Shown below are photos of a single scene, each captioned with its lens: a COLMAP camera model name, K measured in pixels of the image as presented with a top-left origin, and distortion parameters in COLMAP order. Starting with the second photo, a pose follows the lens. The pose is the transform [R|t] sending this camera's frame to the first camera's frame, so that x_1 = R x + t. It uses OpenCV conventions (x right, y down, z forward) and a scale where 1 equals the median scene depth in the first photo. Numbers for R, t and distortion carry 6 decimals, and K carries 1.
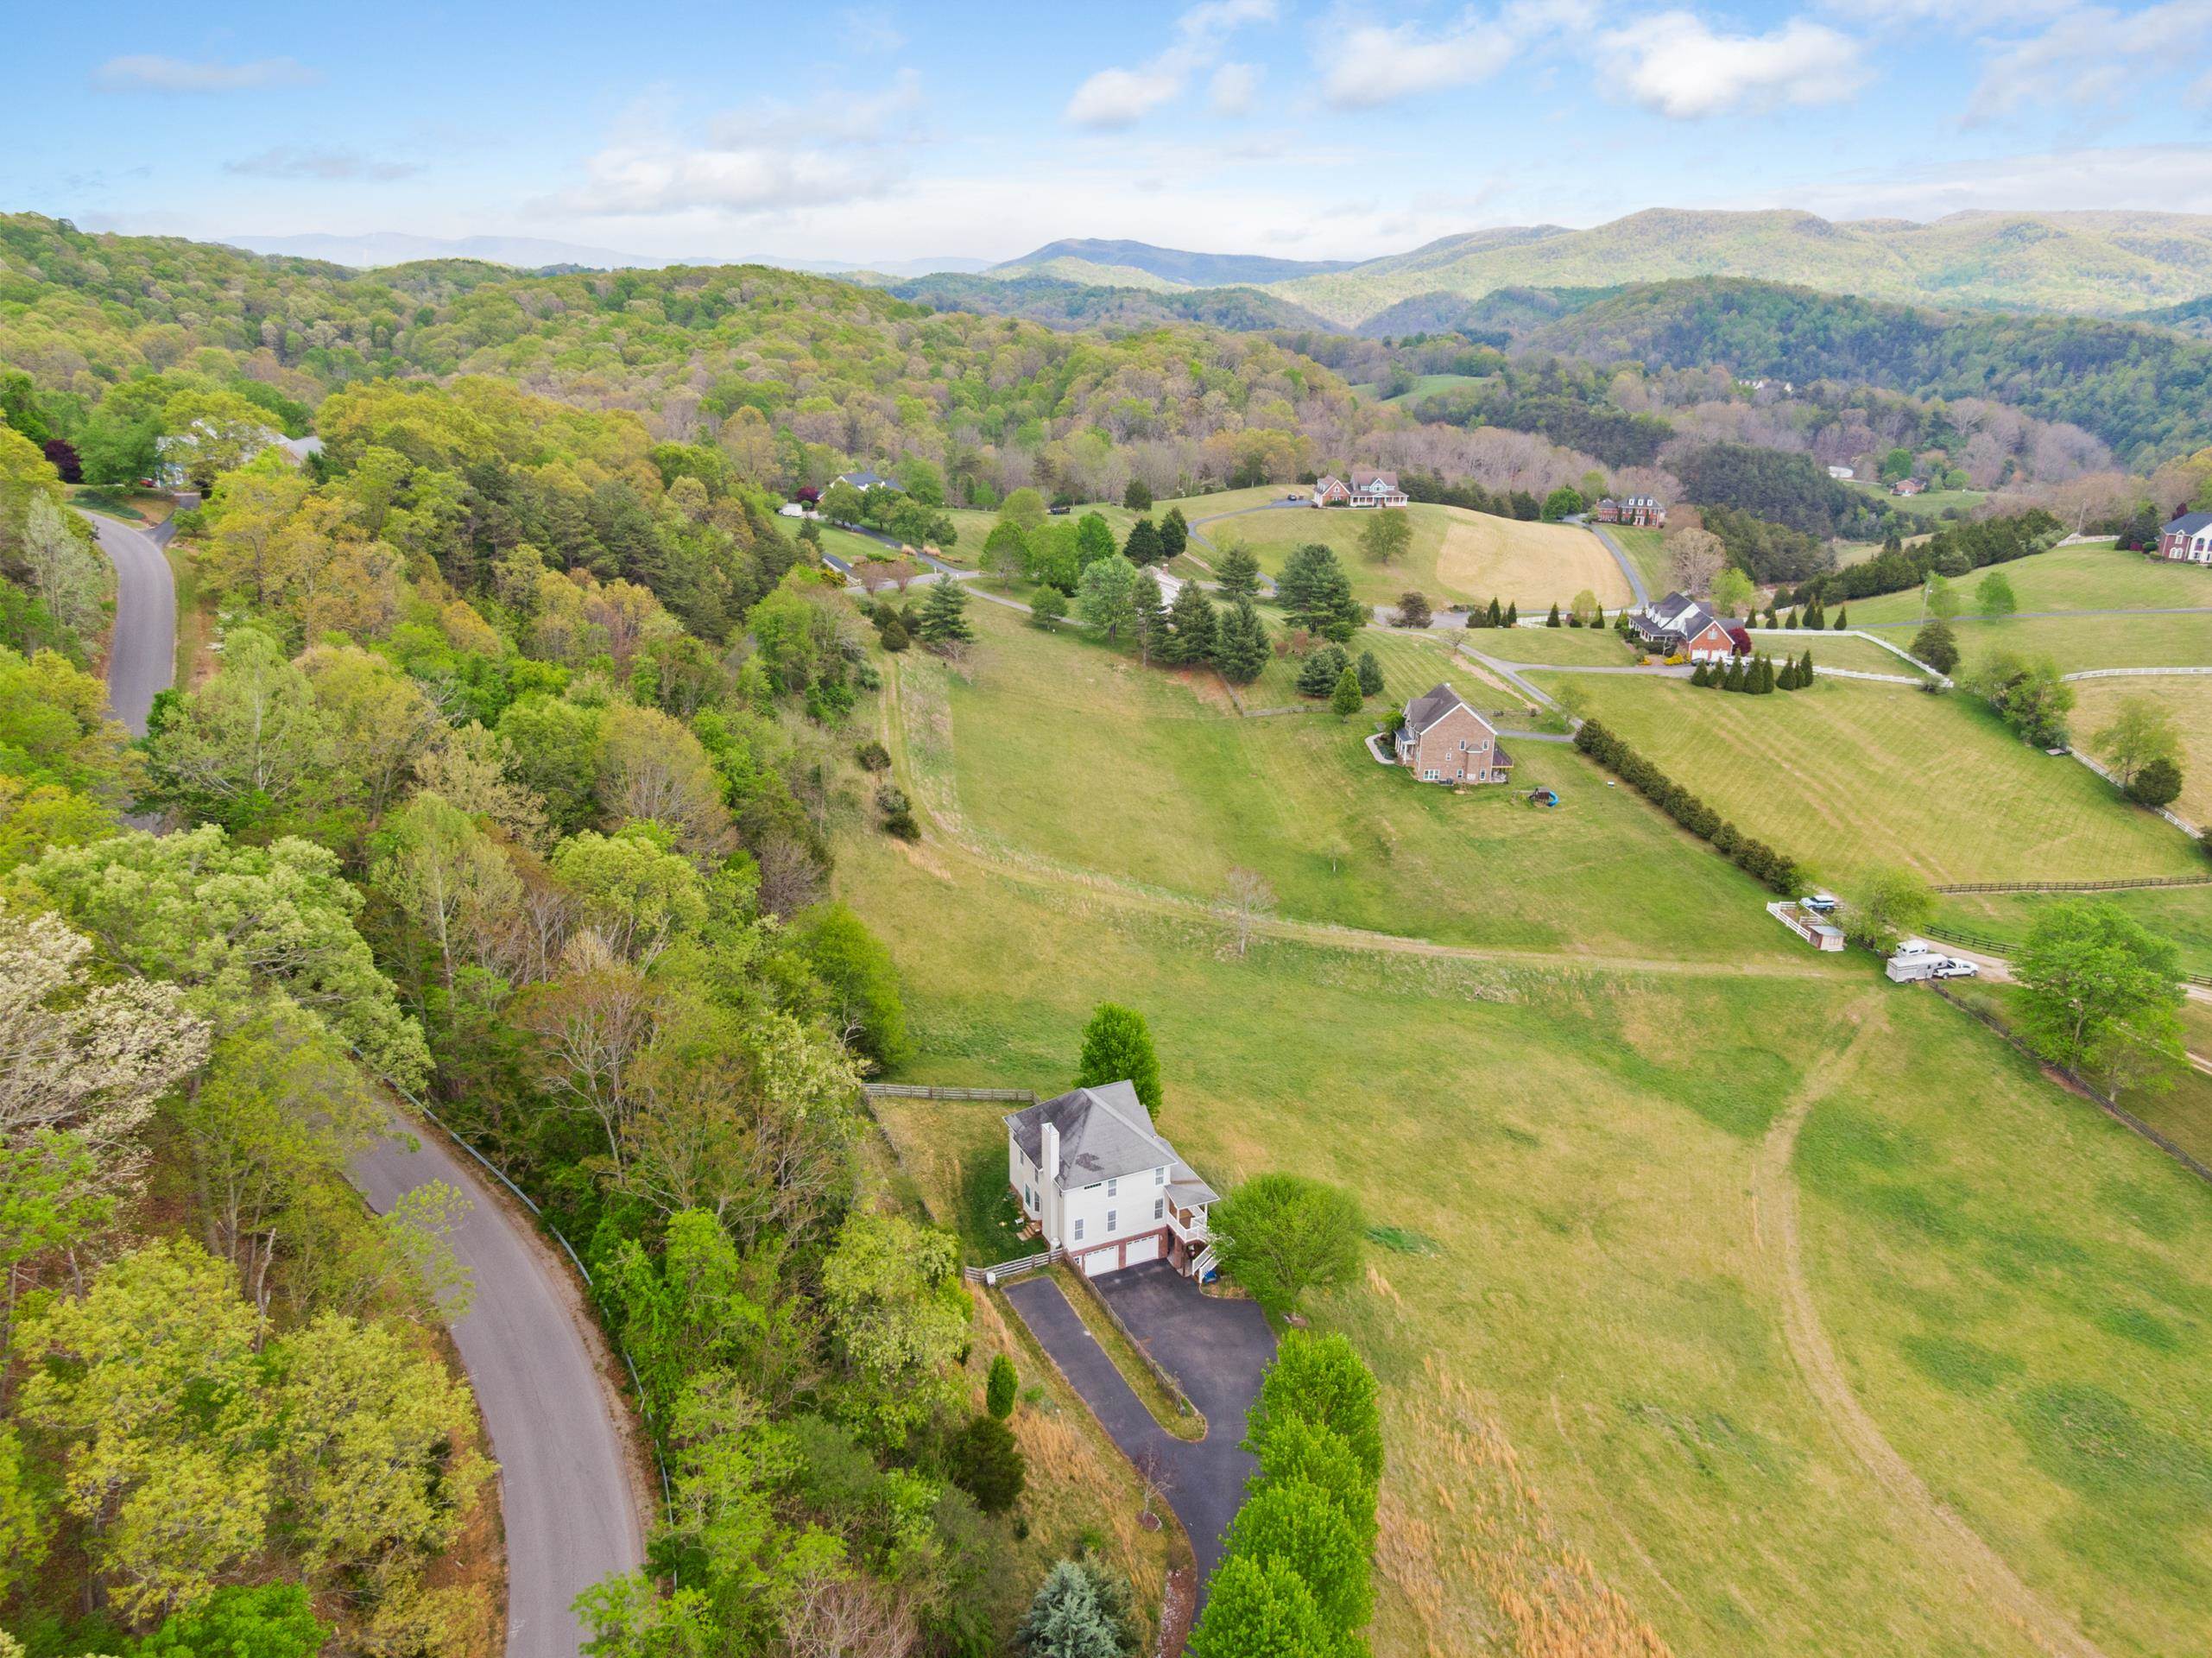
lens RADIAL K [[1591.5, 0, 1094.9], [0, 1591.5, 825.5], [0, 0, 1]] dist [0.024512, -0.028940]
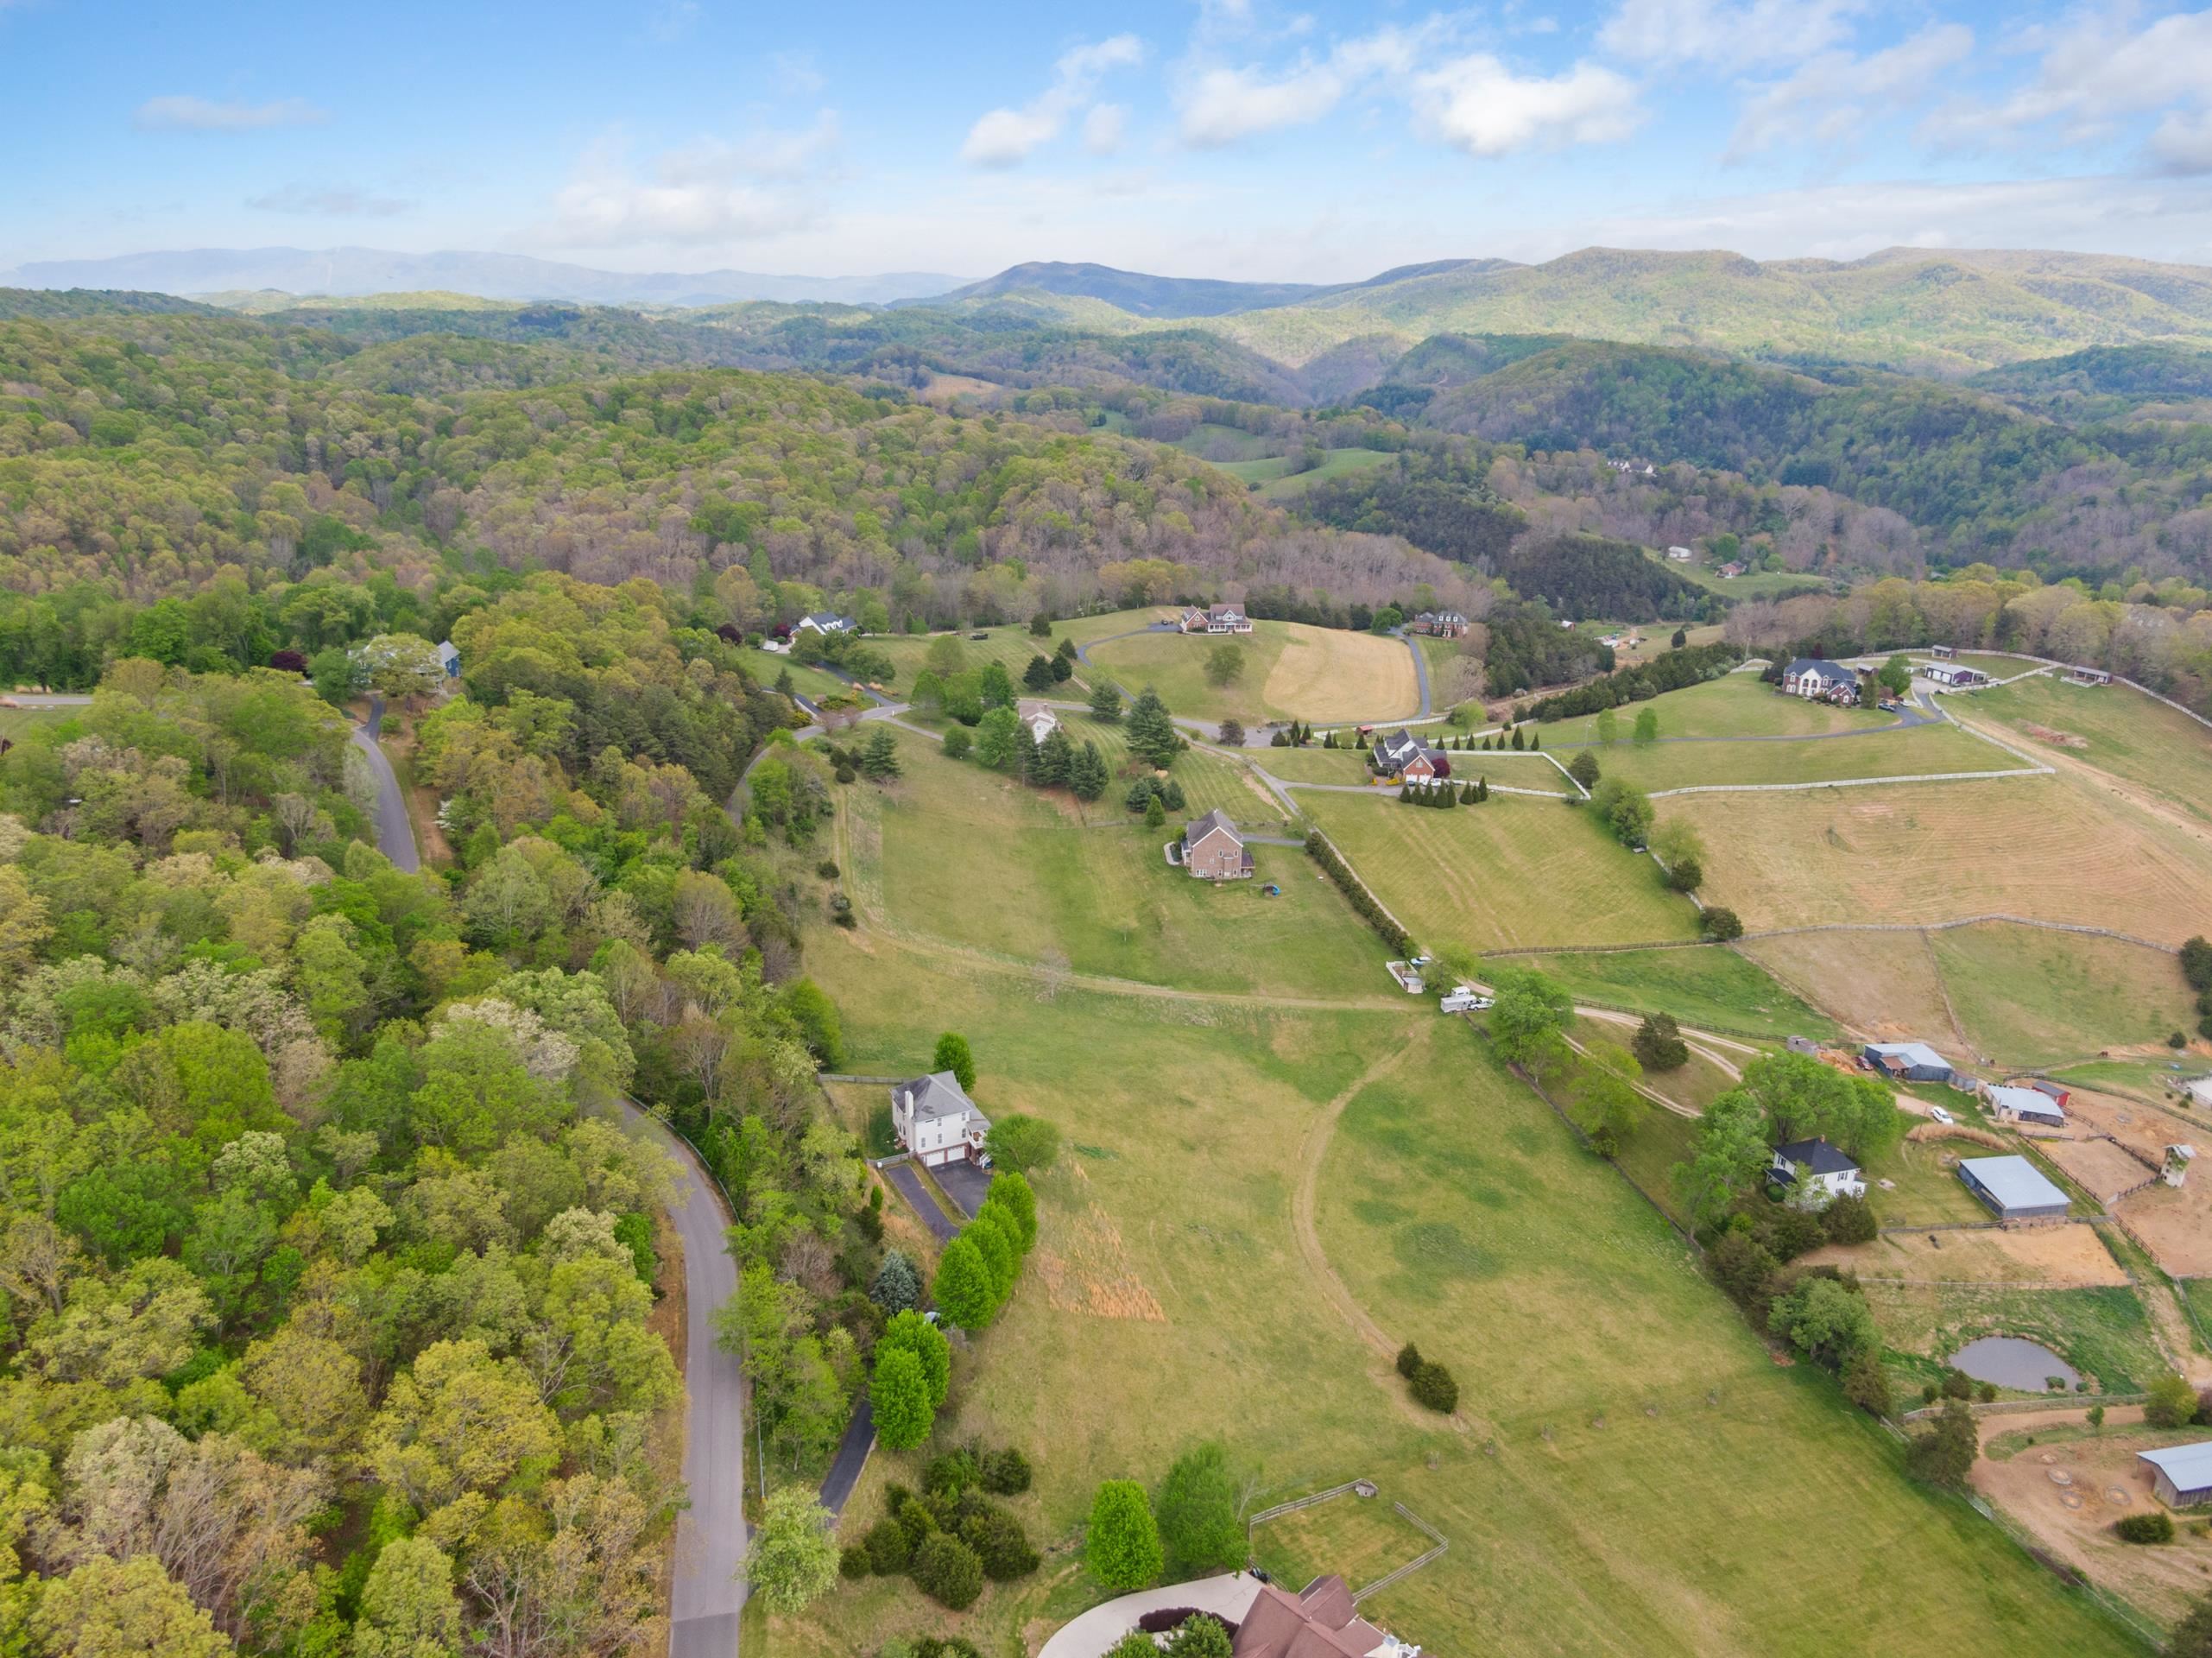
lens RADIAL K [[1591.5, 0, 1115.2], [0, 1591.5, 829.3], [0, 0, 1]] dist [0.024512, -0.028940]
pose [[0.999474, -0.000989, 0.032416, 0.080721], [0.001088, 0.999995, -0.003028, -0.068613], [-0.032412, 0.003062, 0.999470, -0.504732]]
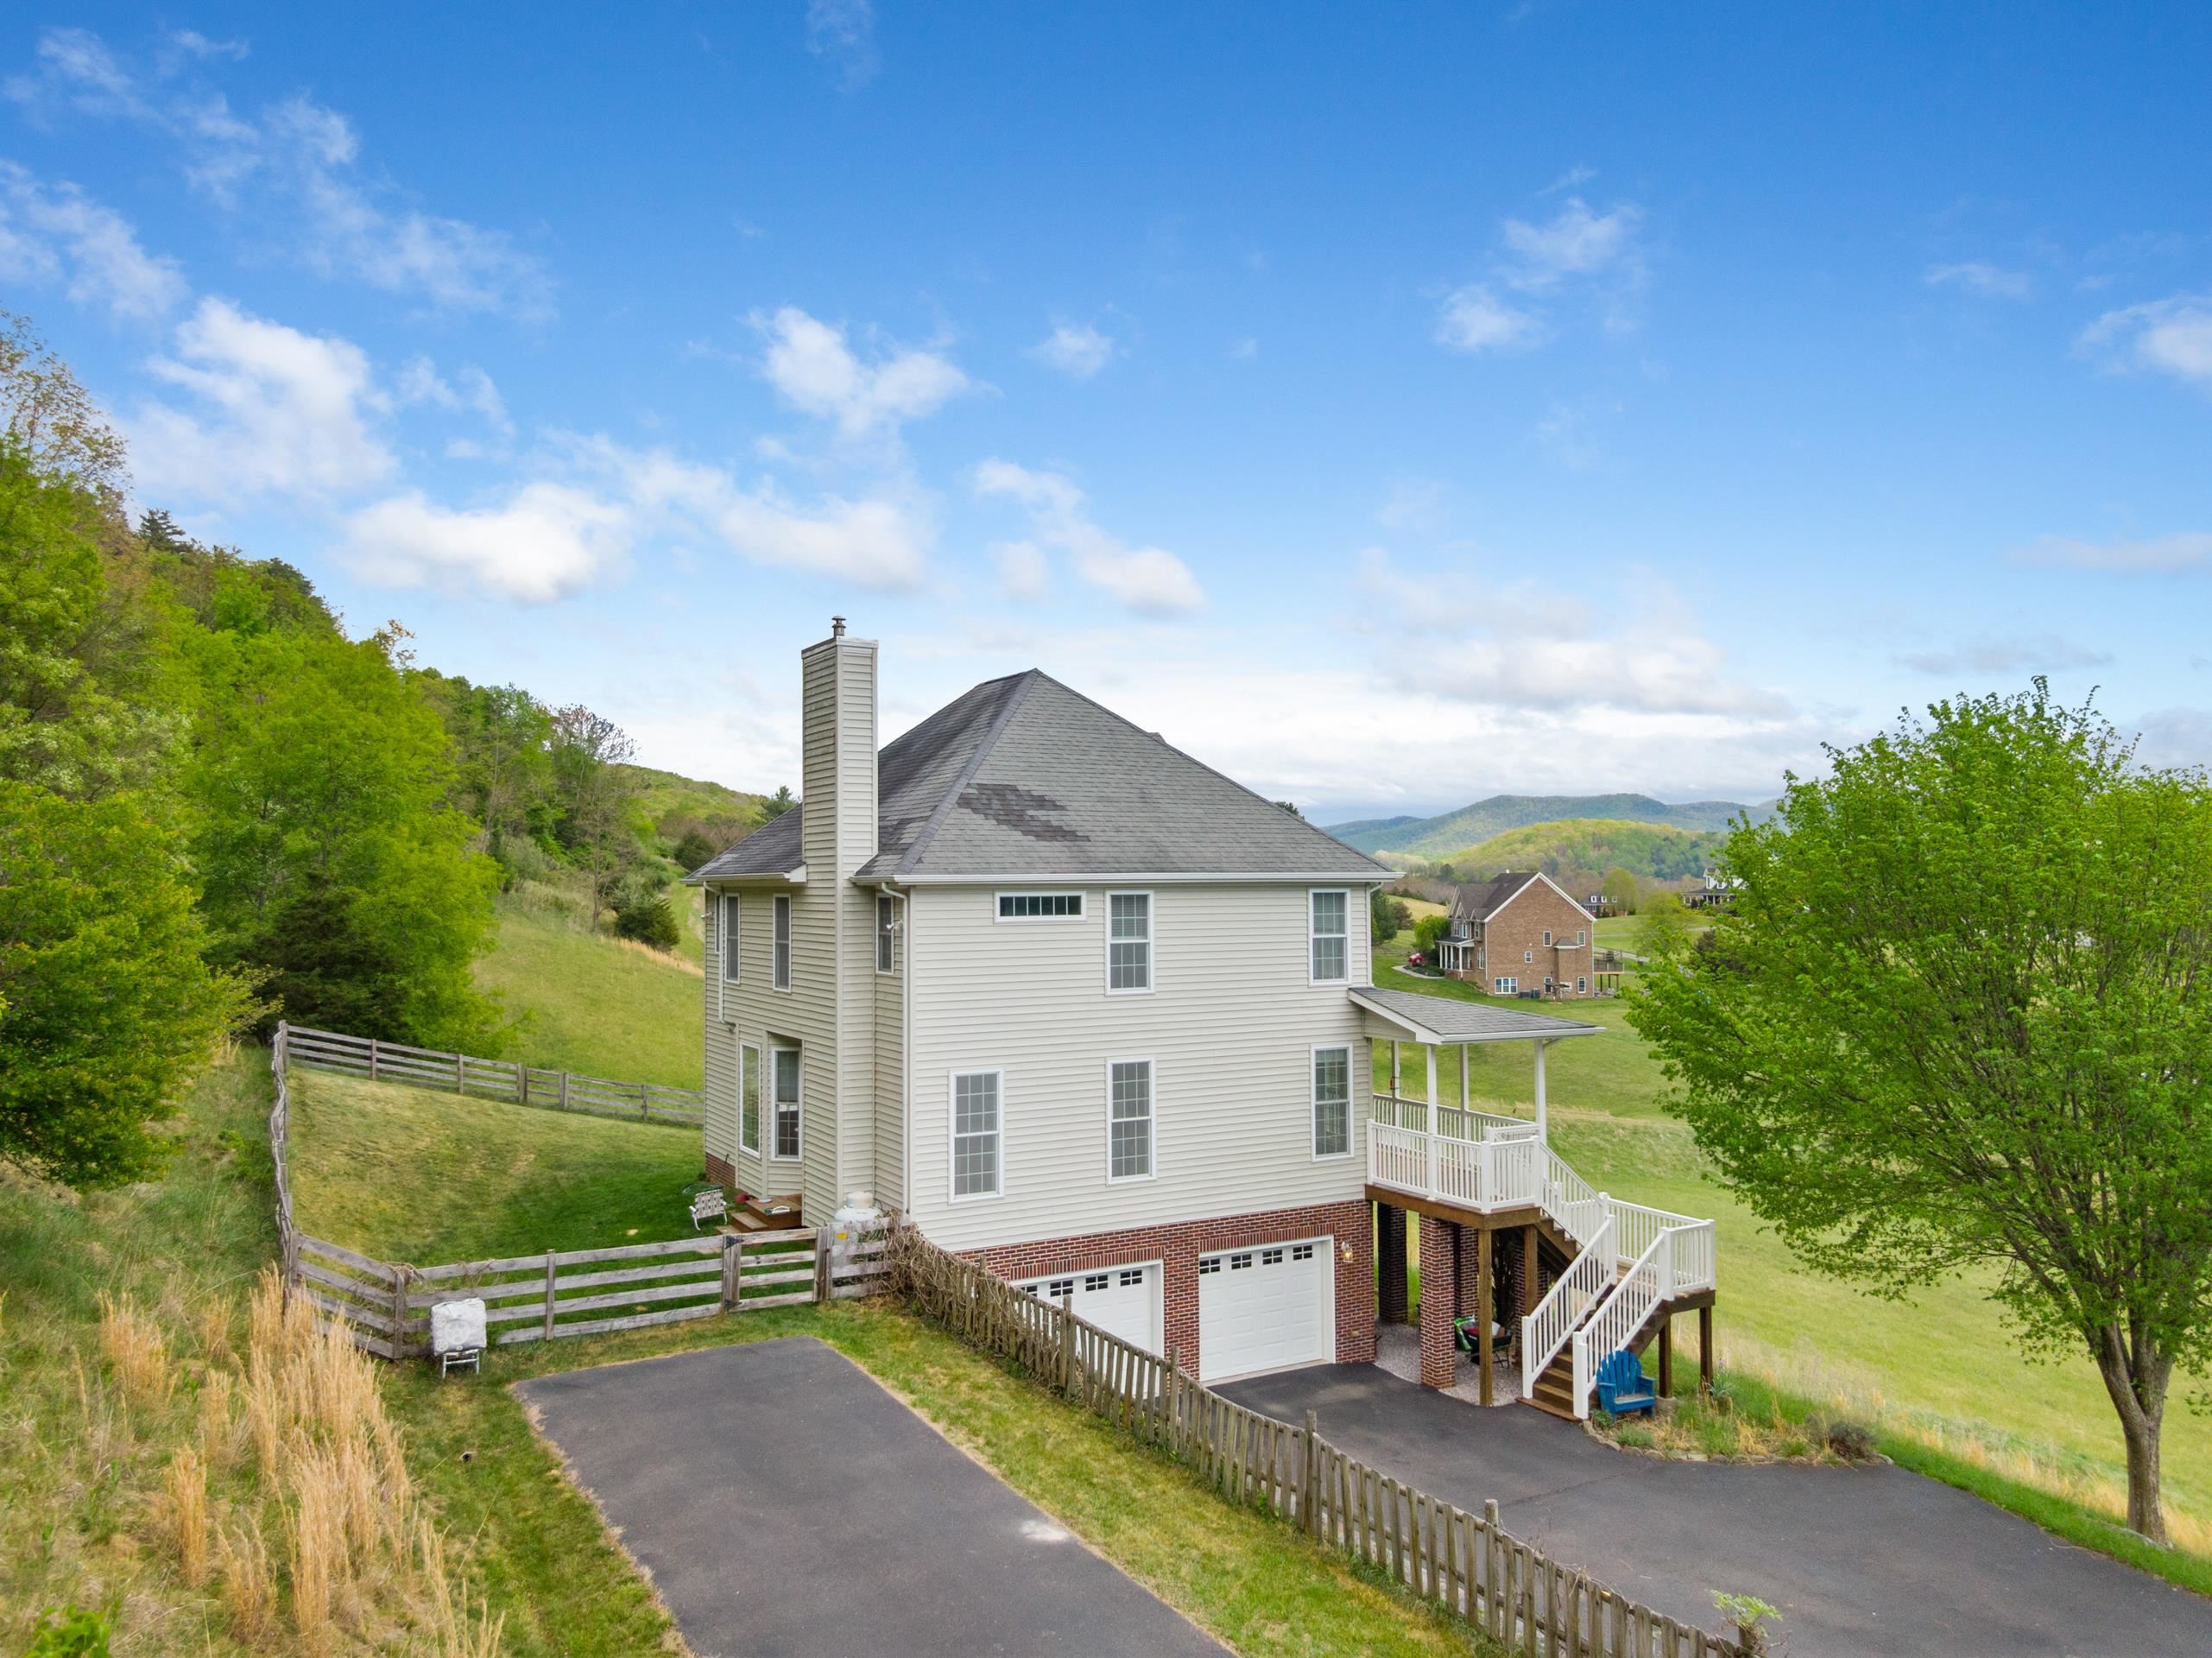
lens RADIAL K [[1591.5, 0, 1100.1], [0, 1591.5, 831.5], [0, 0, 1]] dist [0.024512, -0.028940]
pose [[0.997236, -0.014342, 0.072908, -0.004003], [0.039329, 0.934367, -0.354135, 0.135402], [-0.063044, 0.356024, 0.932348, 0.372494]]
